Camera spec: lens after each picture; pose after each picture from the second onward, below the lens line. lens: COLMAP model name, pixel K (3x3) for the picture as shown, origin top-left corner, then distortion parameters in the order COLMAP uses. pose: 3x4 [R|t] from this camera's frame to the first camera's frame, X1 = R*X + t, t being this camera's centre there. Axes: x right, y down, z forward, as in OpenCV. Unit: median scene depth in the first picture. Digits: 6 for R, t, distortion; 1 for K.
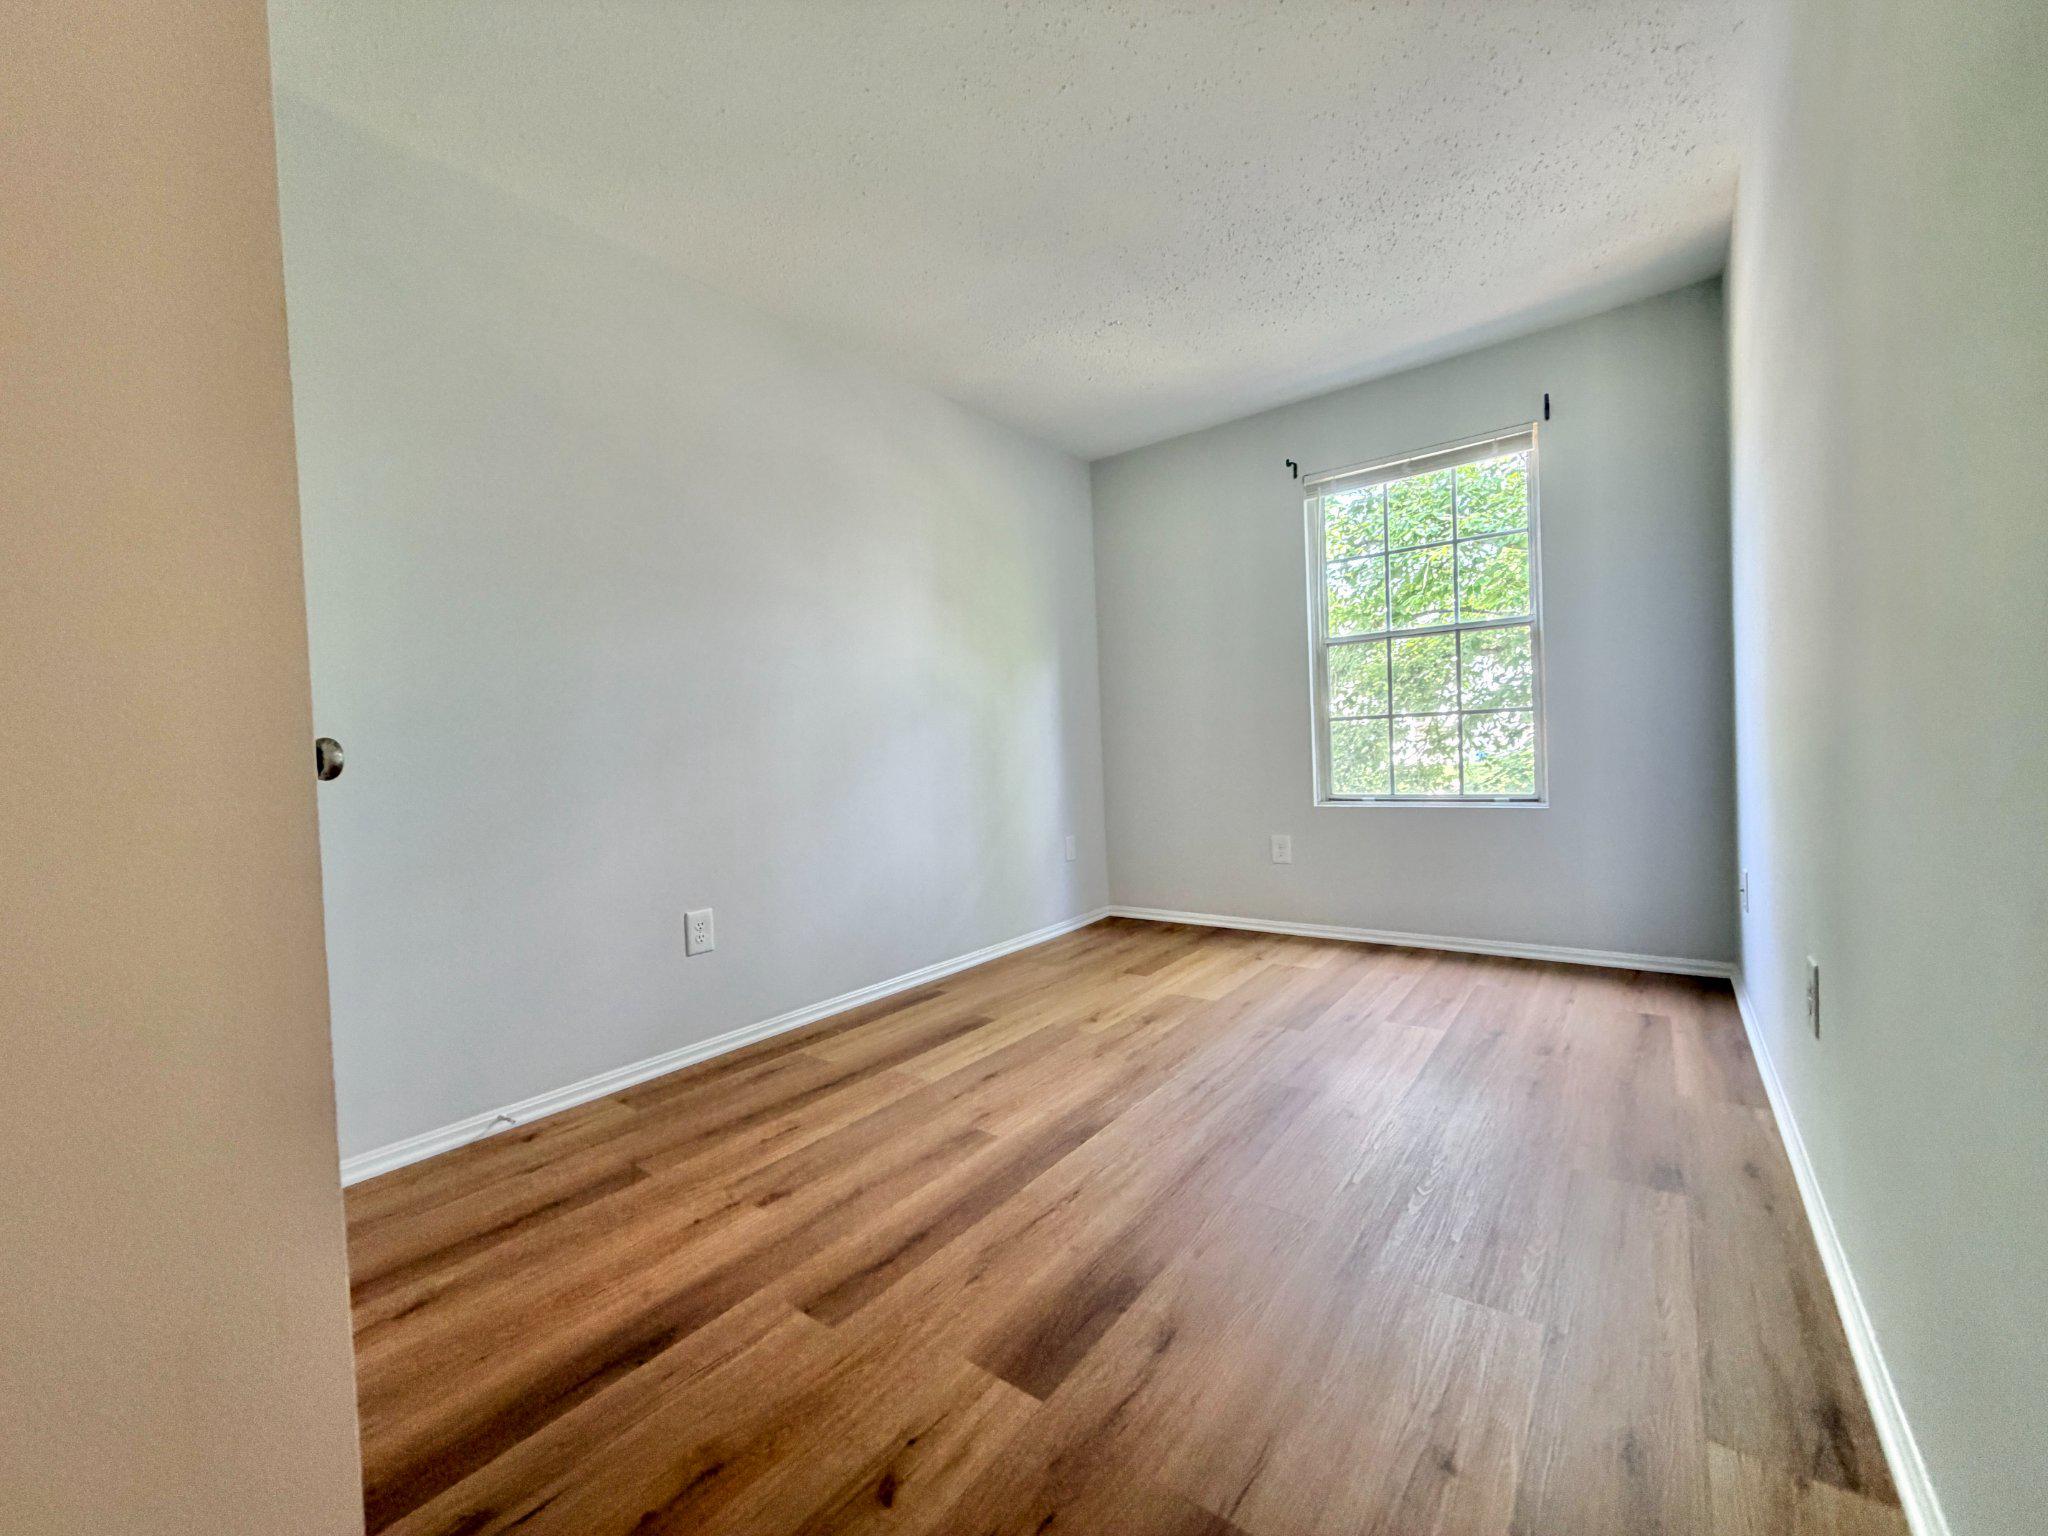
lens RADIAL K [[817.0, 0, 1018.3], [0, 817.0, 771.0], [0, 0, 1]] dist [0.000356, 0.000417]
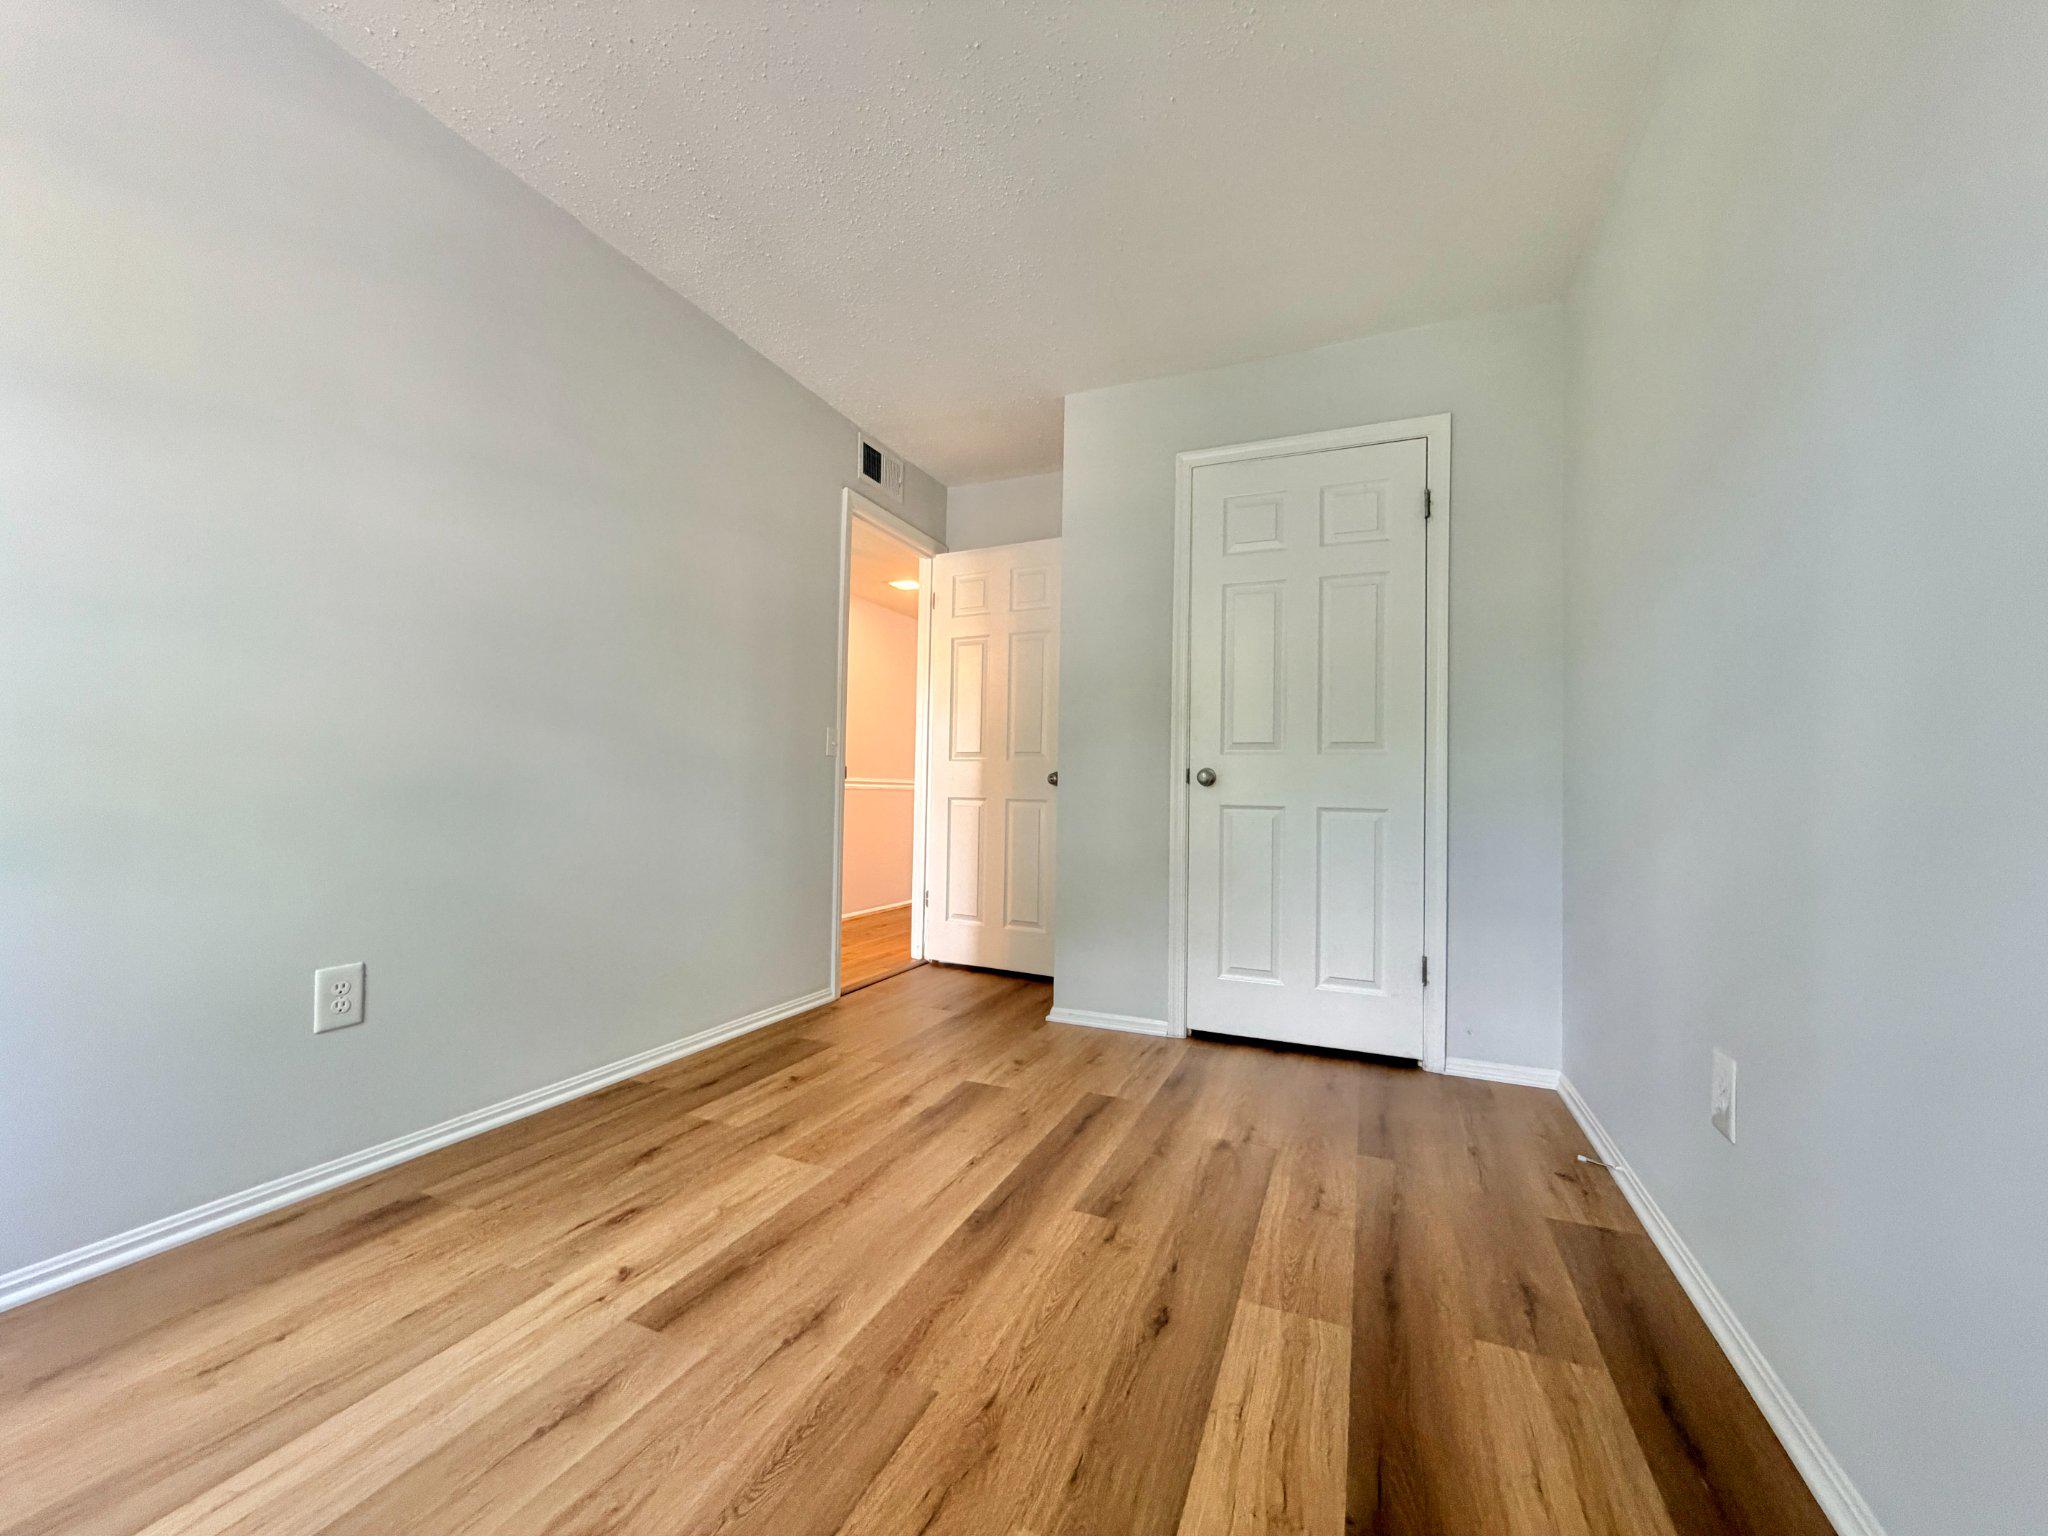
lens RADIAL K [[817.0, 0, 1018.3], [0, 817.0, 771.0], [0, 0, 1]] dist [0.000356, 0.000417]
pose [[-0.969977, 0.014254, -0.242778, 0.233797], [0.015872, 0.999863, -0.004707, -0.021321], [0.242678, -0.008419, -0.970070, 1.792431]]
